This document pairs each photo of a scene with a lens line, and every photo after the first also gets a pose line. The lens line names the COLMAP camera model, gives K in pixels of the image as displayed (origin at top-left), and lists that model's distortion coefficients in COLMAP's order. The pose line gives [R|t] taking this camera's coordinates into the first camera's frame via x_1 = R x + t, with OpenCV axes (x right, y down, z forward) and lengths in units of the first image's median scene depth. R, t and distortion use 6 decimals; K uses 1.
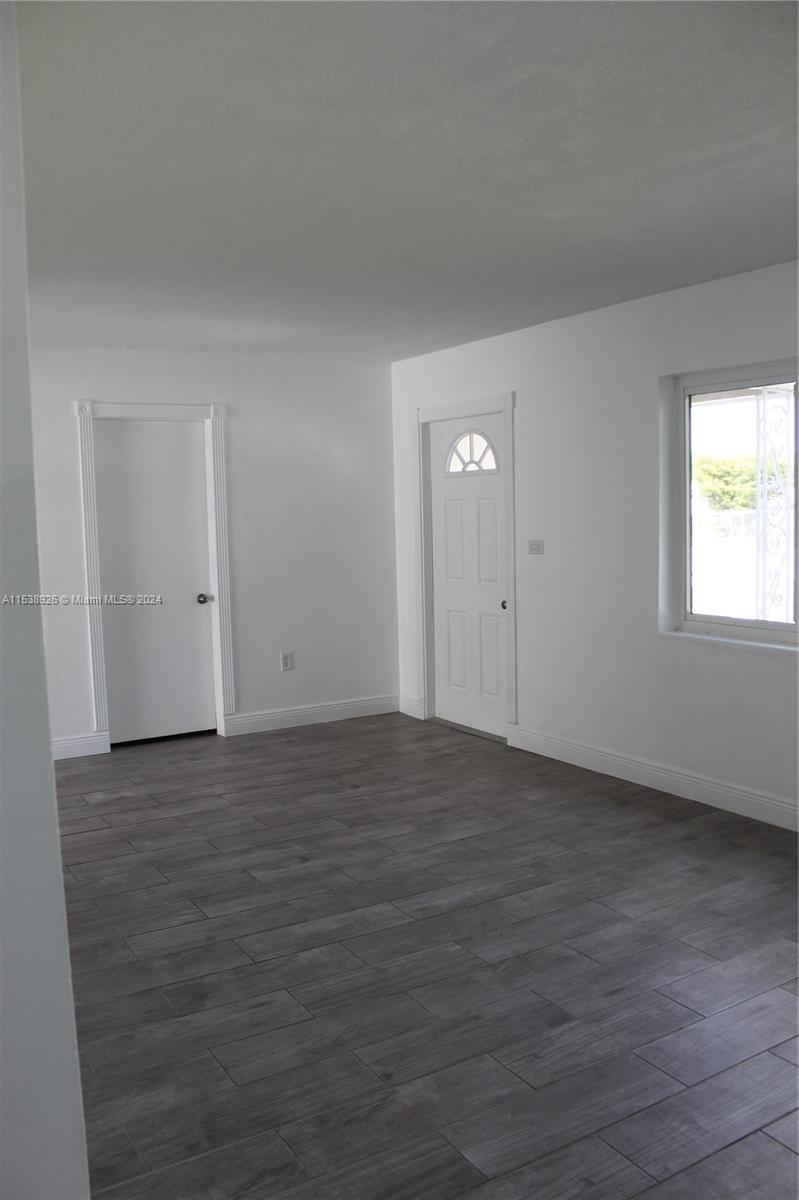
lens RADIAL K [[993.3, 0, 399.5], [0, 993.3, 600.0], [0, 0, 1]] dist [-0.158313, 0.137129]
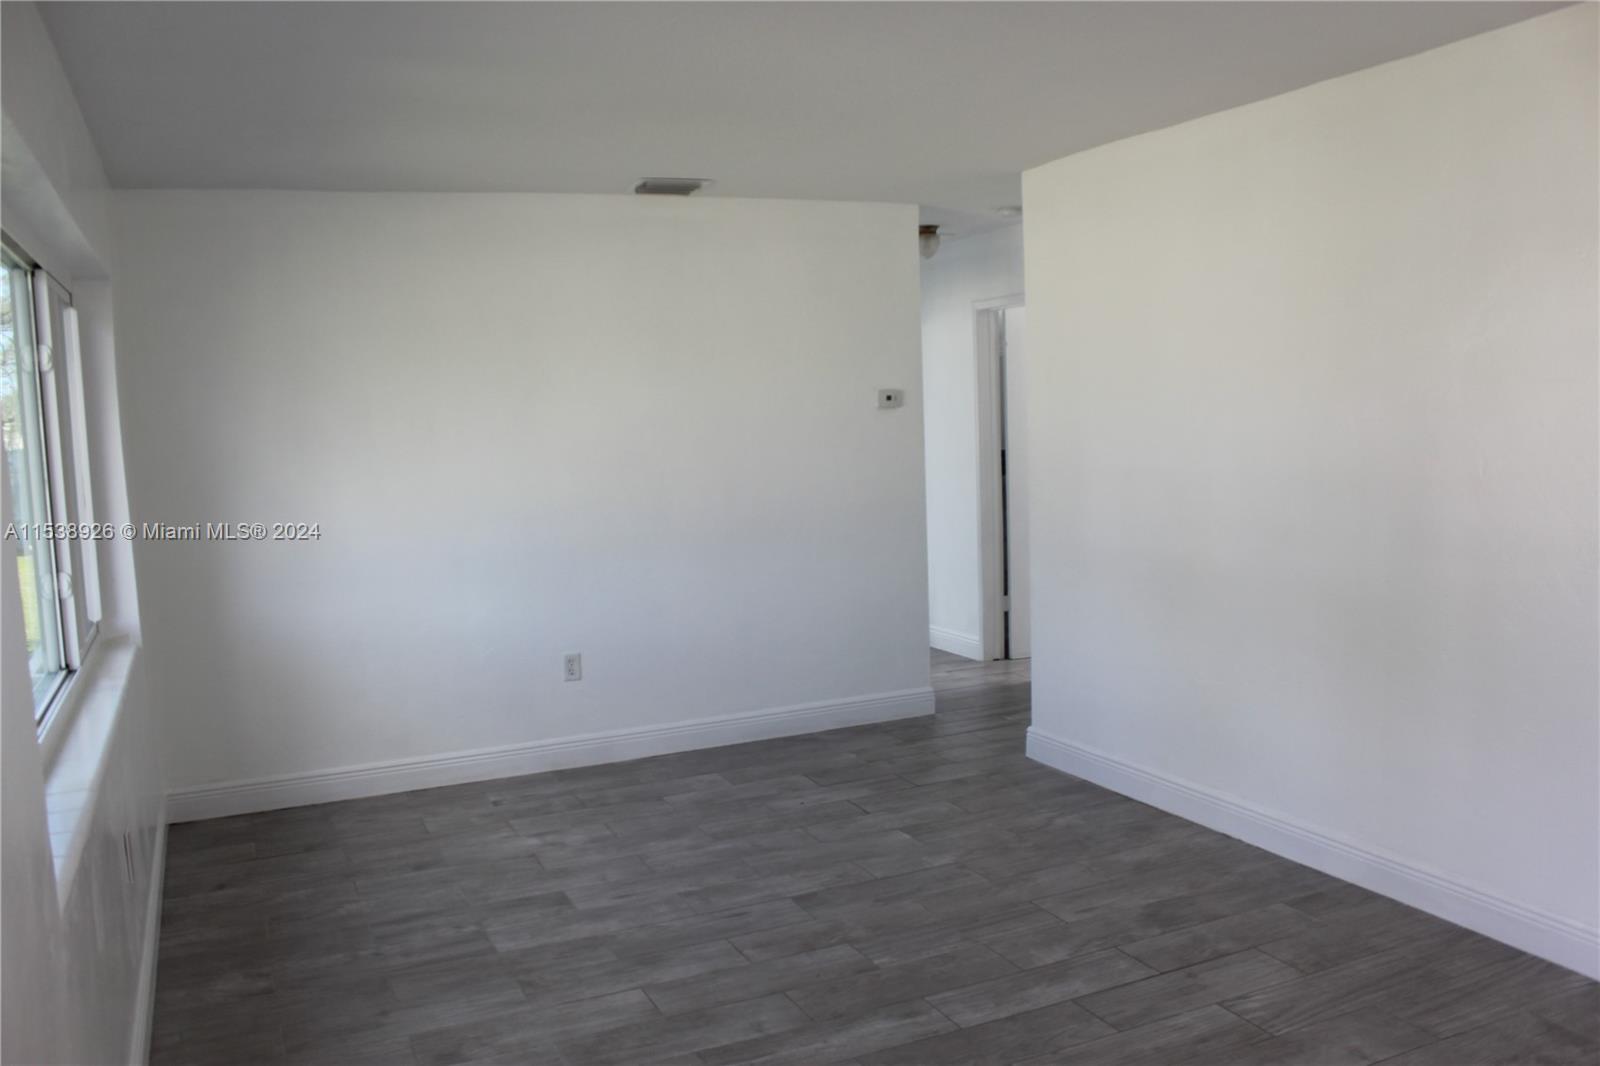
lens RADIAL K [[1324.3, 0, 777.3], [0, 1324.3, 538.1], [0, 0, 1]] dist [-0.158313, 0.137129]
pose [[-0.988309, 0.044600, 0.145798, -0.034380], [0.071721, 0.979846, 0.186434, -0.213108], [-0.134545, 0.194712, -0.971589, 2.016848]]
